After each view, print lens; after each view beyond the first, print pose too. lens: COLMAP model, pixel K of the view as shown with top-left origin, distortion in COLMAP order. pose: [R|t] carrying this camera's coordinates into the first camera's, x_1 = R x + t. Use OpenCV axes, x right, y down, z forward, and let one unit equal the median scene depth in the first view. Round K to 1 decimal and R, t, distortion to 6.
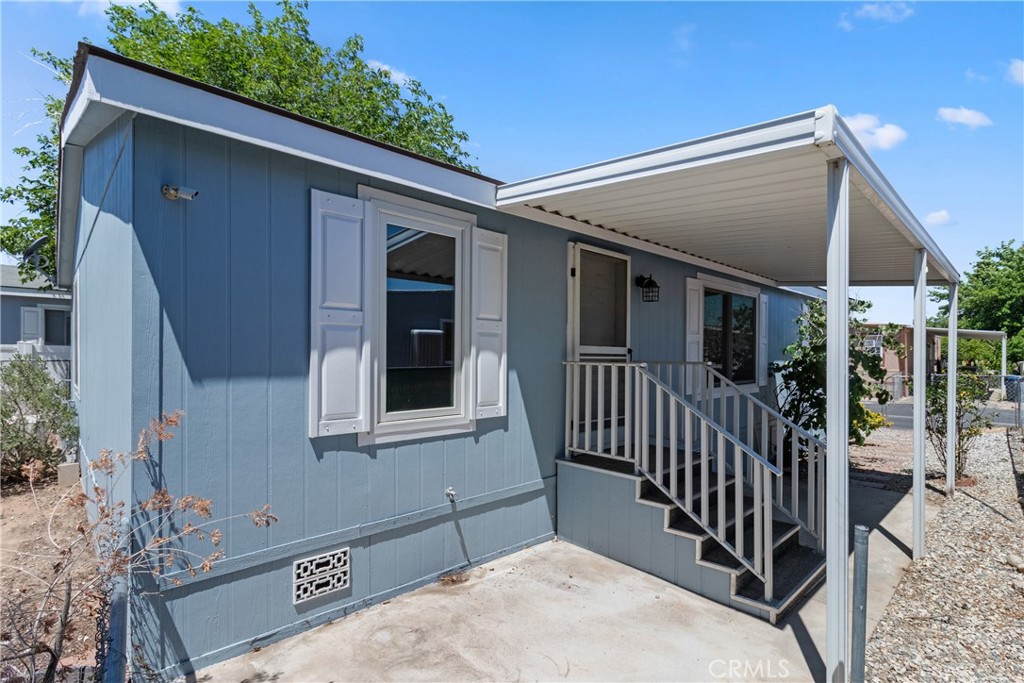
lens RADIAL K [[481.0, 0, 512.3], [0, 481.0, 351.6], [0, 0, 1]] dist [-0.004204, -0.000390]
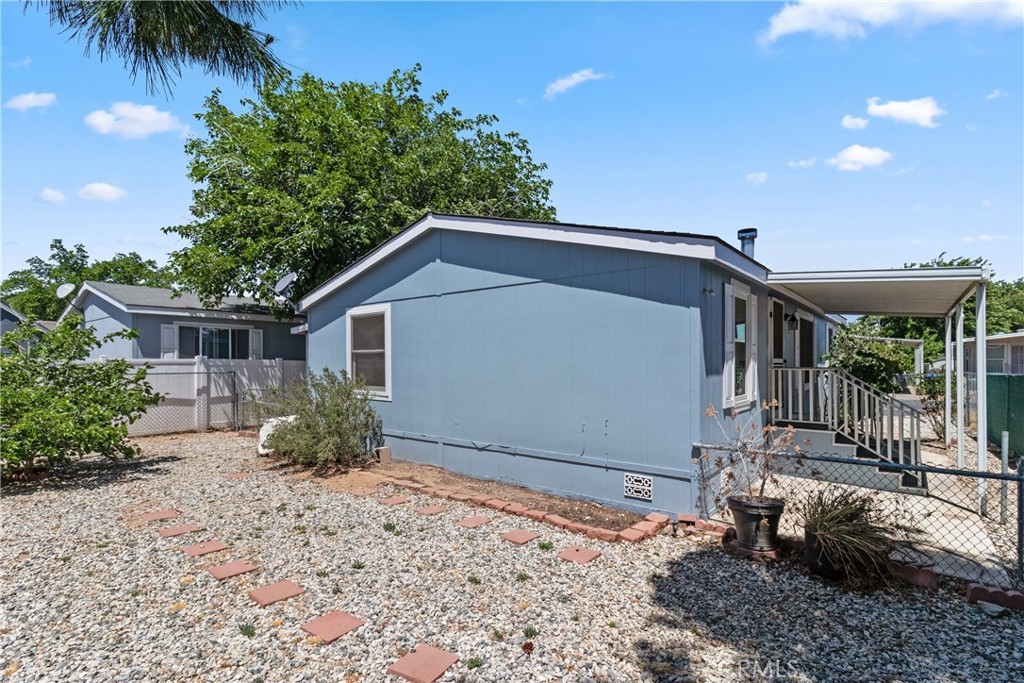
lens RADIAL K [[479.5, 0, 511.7], [0, 479.5, 354.5], [0, 0, 1]] dist [0.003653, 0.000547]
pose [[0.991373, -0.009277, 0.130741, -1.177210], [0.009982, 0.999939, -0.004739, -0.032590], [-0.130689, 0.006003, 0.991405, -0.640767]]
